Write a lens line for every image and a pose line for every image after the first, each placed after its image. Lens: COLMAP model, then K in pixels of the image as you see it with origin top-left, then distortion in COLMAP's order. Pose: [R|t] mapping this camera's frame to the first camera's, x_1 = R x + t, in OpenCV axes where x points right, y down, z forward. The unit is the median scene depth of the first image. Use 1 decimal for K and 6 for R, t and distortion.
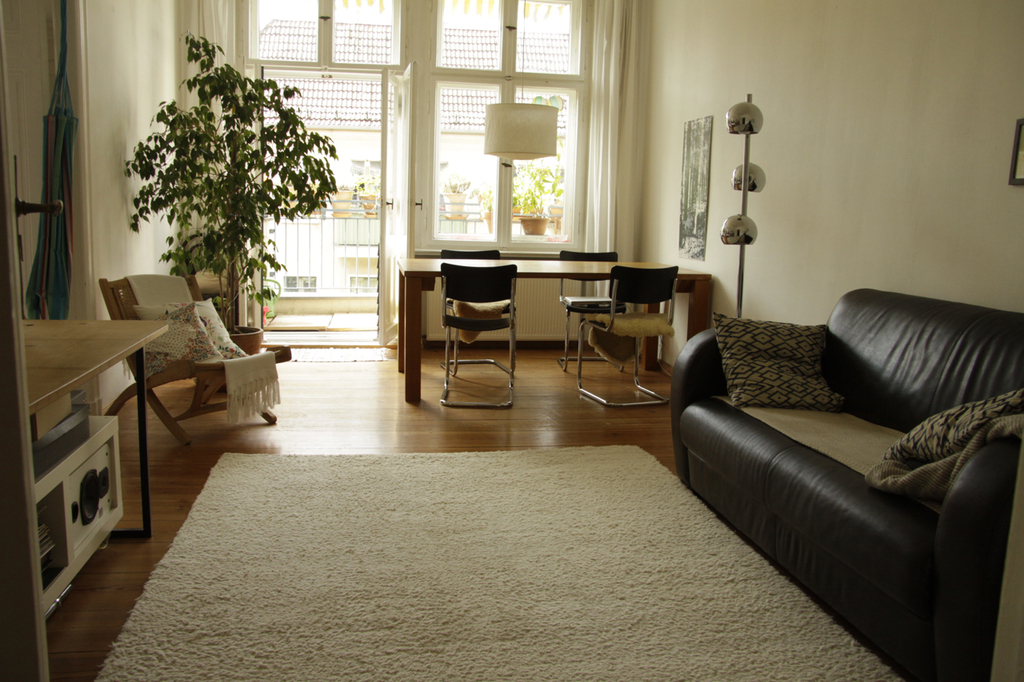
lens RADIAL K [[866.4, 0, 512.0], [0, 866.4, 341.0], [0, 0, 1]] dist [-0.047092, 0.000614]
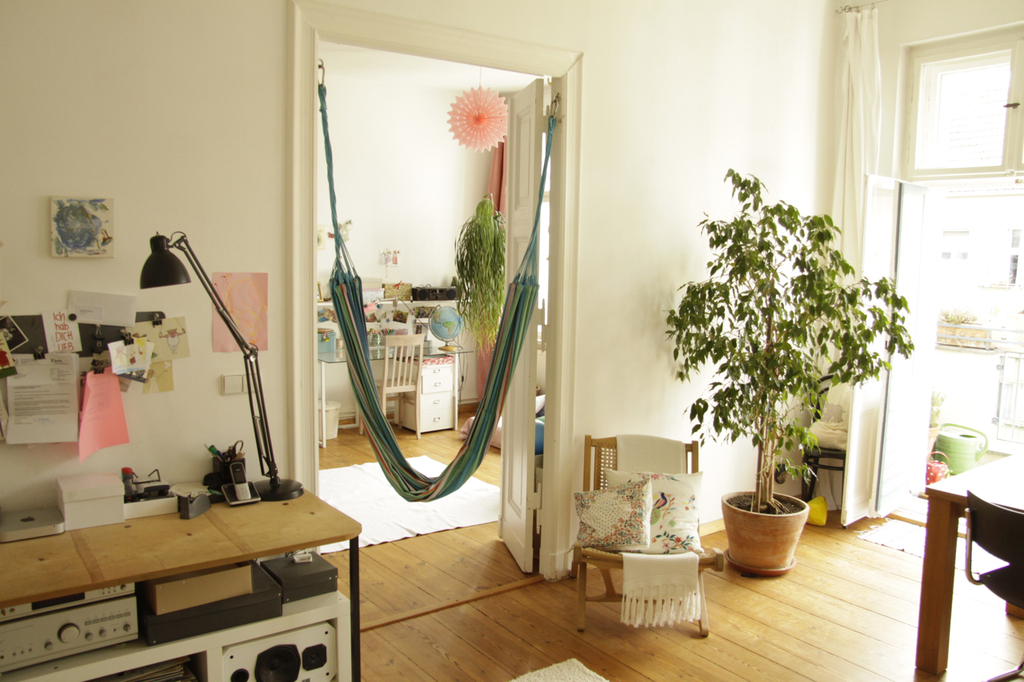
lens RADIAL K [[866.4, 0, 512.0], [0, 866.4, 341.0], [0, 0, 1]] dist [-0.047092, 0.000614]
pose [[0.456696, 0.065508, -0.887208, 0.369945], [-0.136098, 0.990691, 0.003092, -0.175025], [0.879151, 0.119335, 0.461360, 0.451607]]
